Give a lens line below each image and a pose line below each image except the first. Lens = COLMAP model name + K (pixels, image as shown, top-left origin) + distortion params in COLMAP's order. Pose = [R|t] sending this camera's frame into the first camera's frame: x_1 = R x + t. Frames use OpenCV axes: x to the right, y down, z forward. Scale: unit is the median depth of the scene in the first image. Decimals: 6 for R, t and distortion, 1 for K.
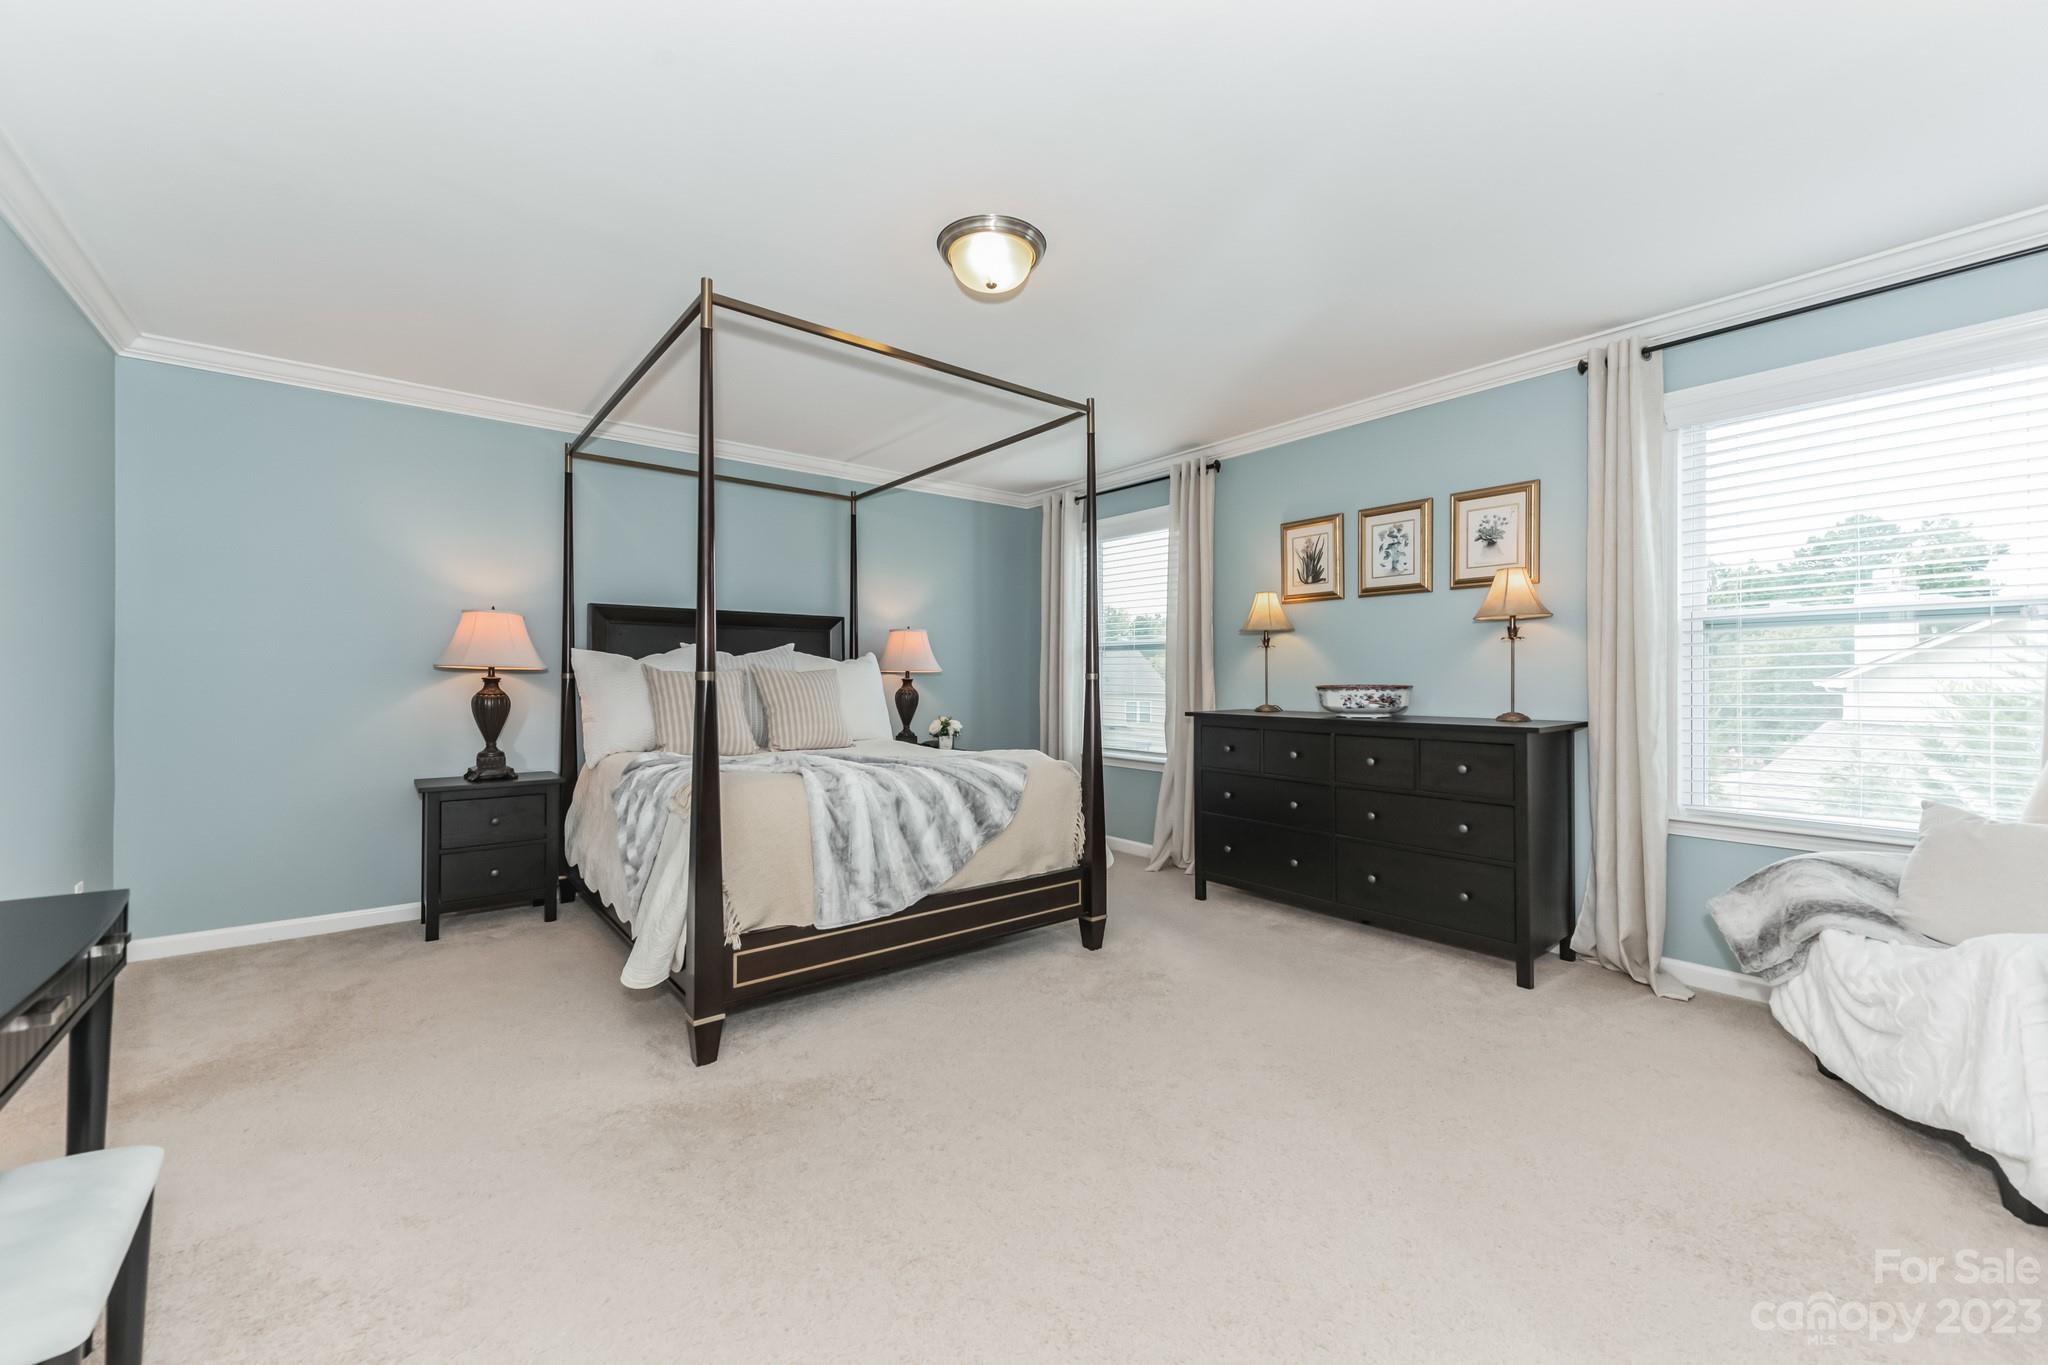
lens RADIAL K [[806.4, 0, 1024.0], [0, 806.4, 682.5], [0, 0, 1]] dist [0.011344, -0.000494]
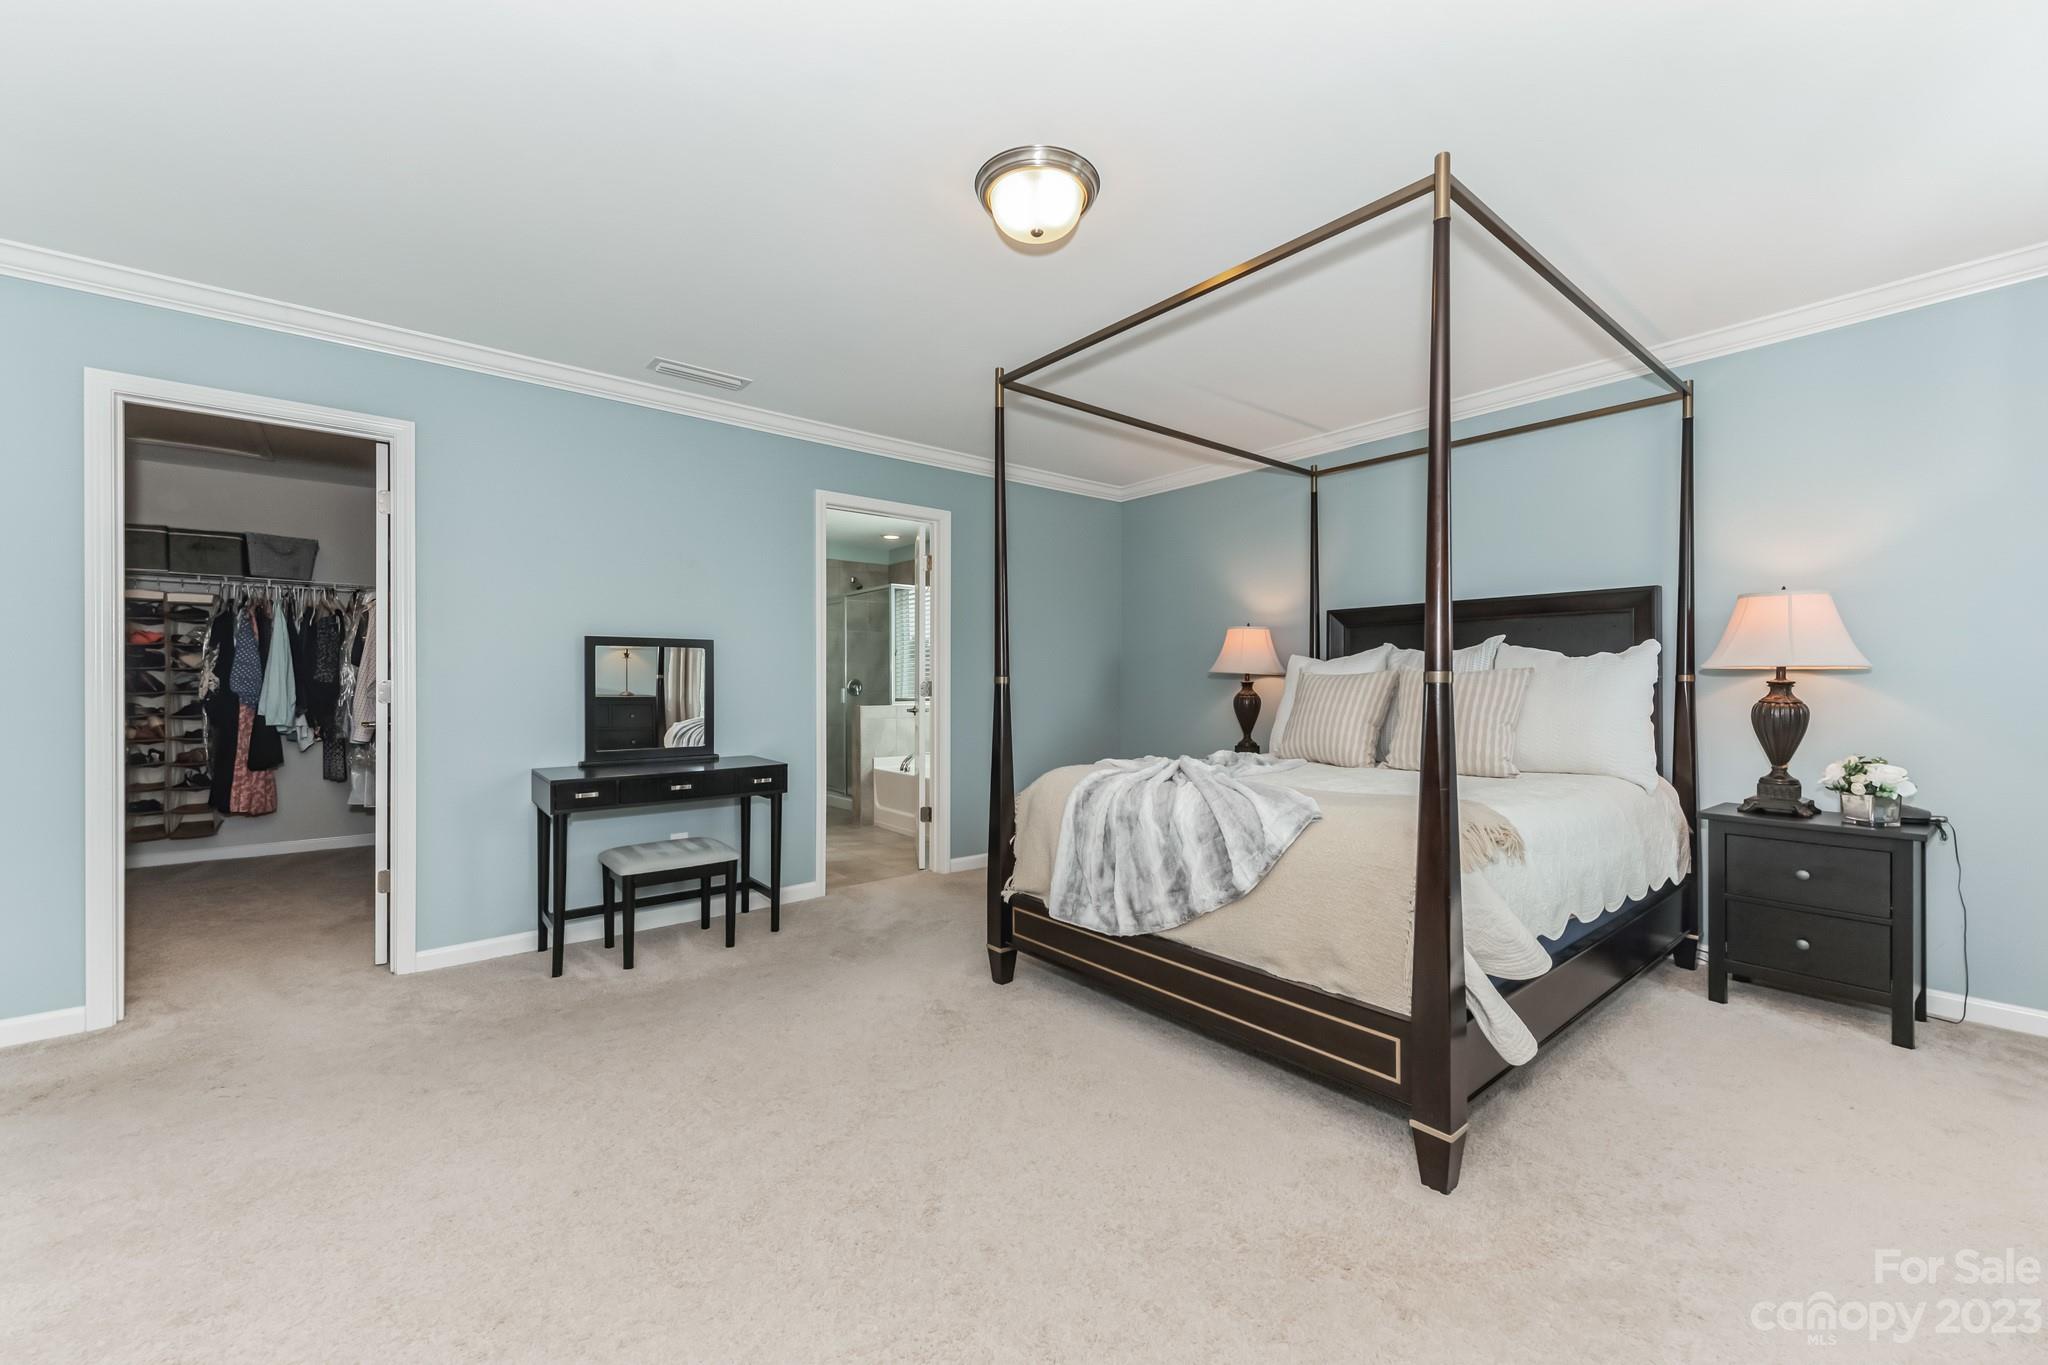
lens RADIAL K [[806.4, 0, 1024.0], [0, 806.4, 682.5], [0, 0, 1]] dist [0.011344, -0.000494]
pose [[0.006783, -0.000840, -0.999977, 0.474923], [-0.004432, 0.999990, -0.000870, -0.000726], [0.999967, 0.004438, 0.006779, 0.556067]]
